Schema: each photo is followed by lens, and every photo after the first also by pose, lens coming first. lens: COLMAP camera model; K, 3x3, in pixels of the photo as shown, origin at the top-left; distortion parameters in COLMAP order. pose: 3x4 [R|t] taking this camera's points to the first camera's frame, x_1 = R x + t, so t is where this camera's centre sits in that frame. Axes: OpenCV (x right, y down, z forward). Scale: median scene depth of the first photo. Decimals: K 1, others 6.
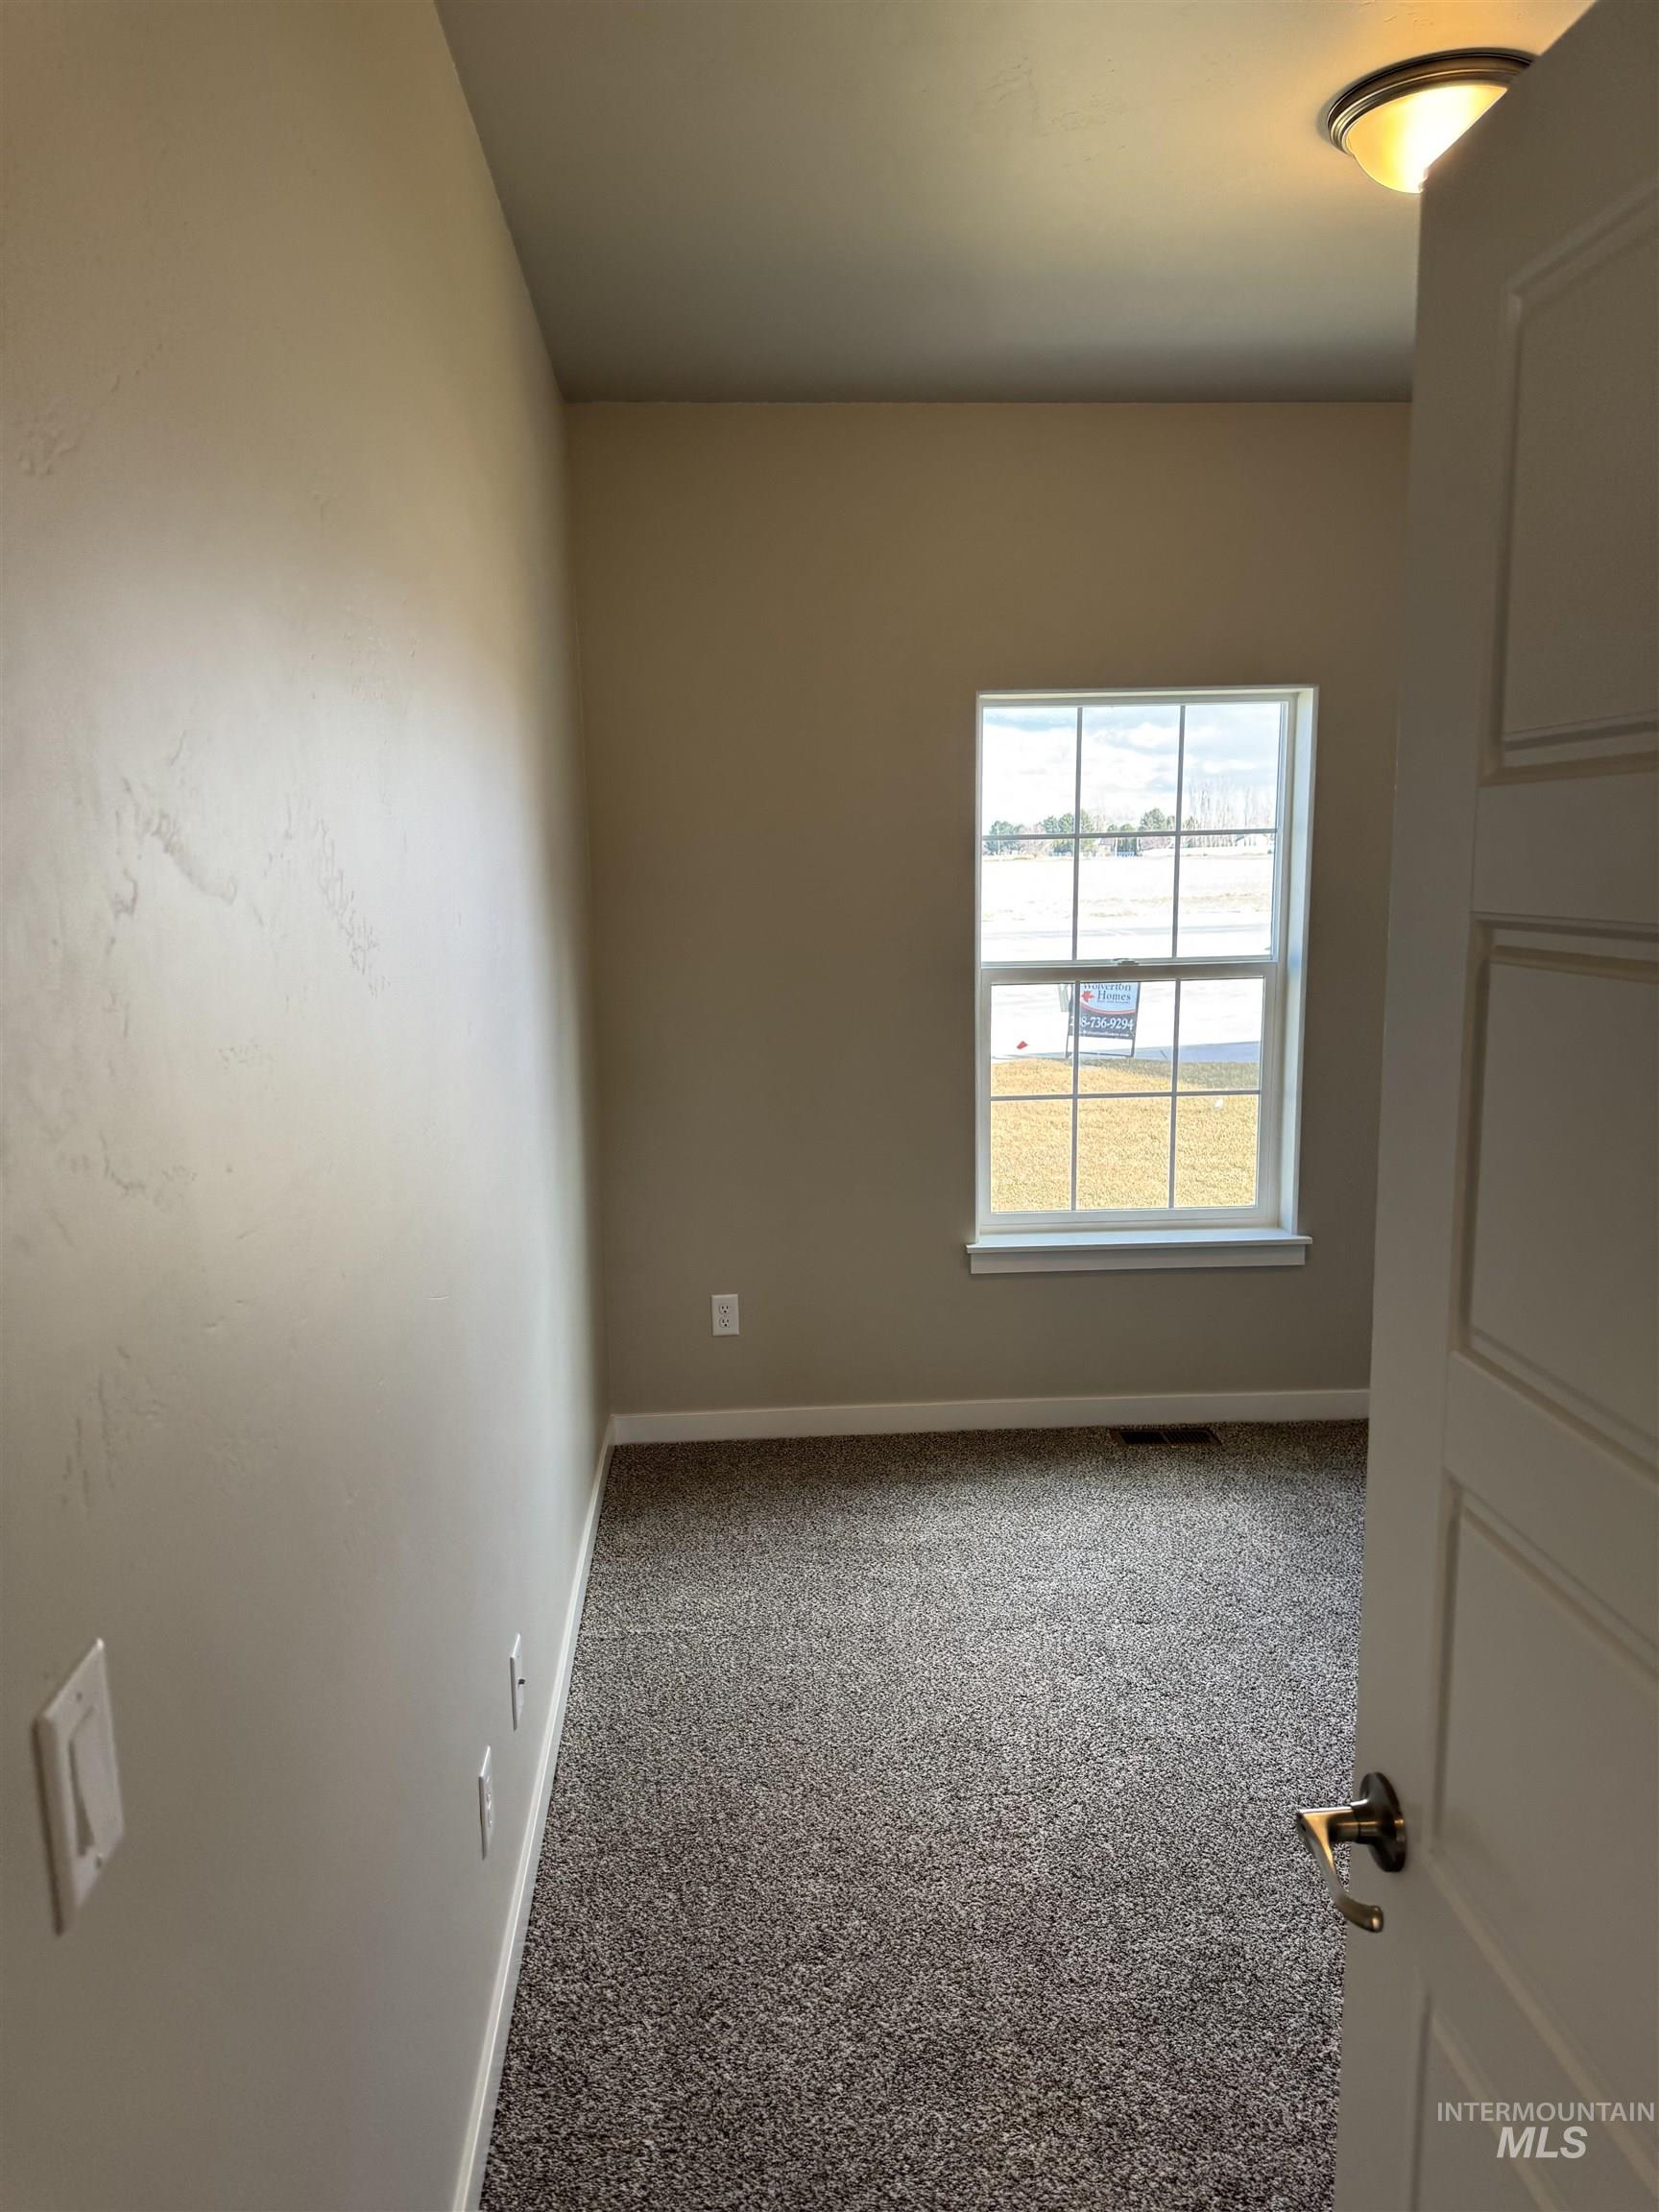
lens RADIAL K [[1551.4, 0, 784.4], [0, 1551.4, 1124.9], [0, 0, 1]] dist [0.051254, -0.057847]
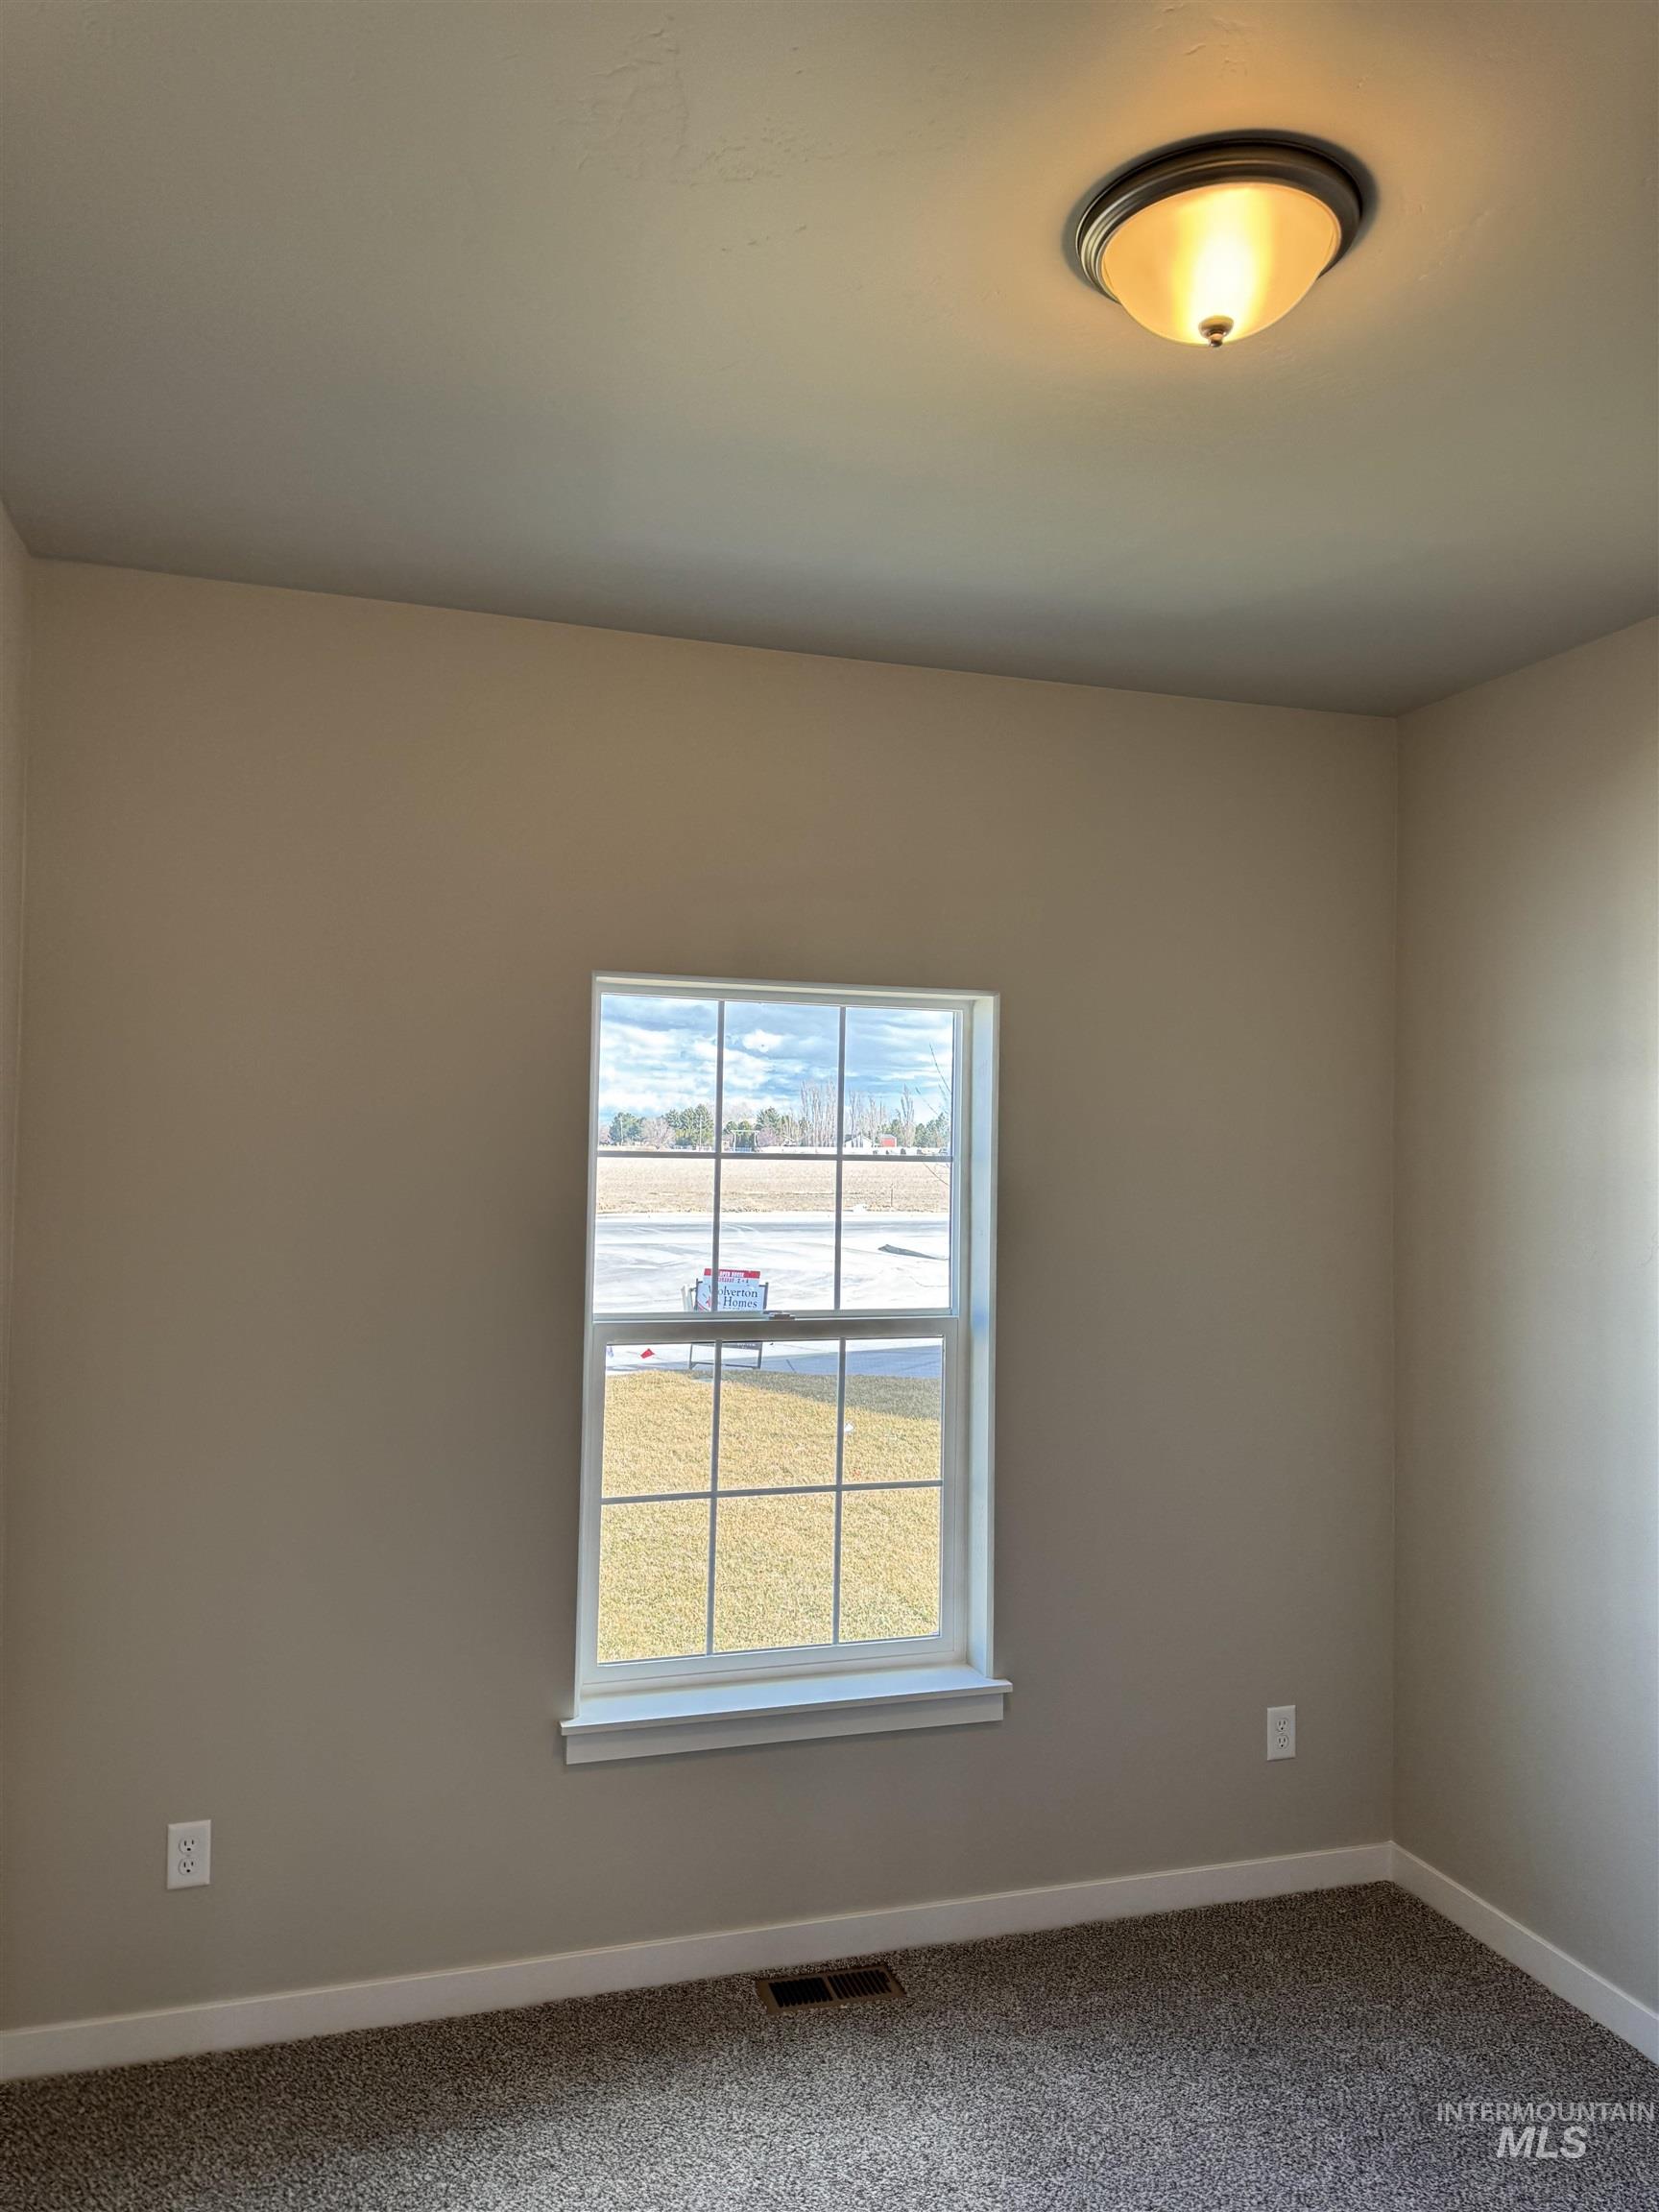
lens RADIAL K [[1551.4, 0, 822.8], [0, 1551.4, 1067.3], [0, 0, 1]] dist [0.051254, -0.057847]
pose [[0.964423, 0.049150, 0.259756, 0.032218], [0.009263, 0.975680, -0.219004, -0.055894], [-0.264203, 0.213619, 0.940512, 0.231564]]
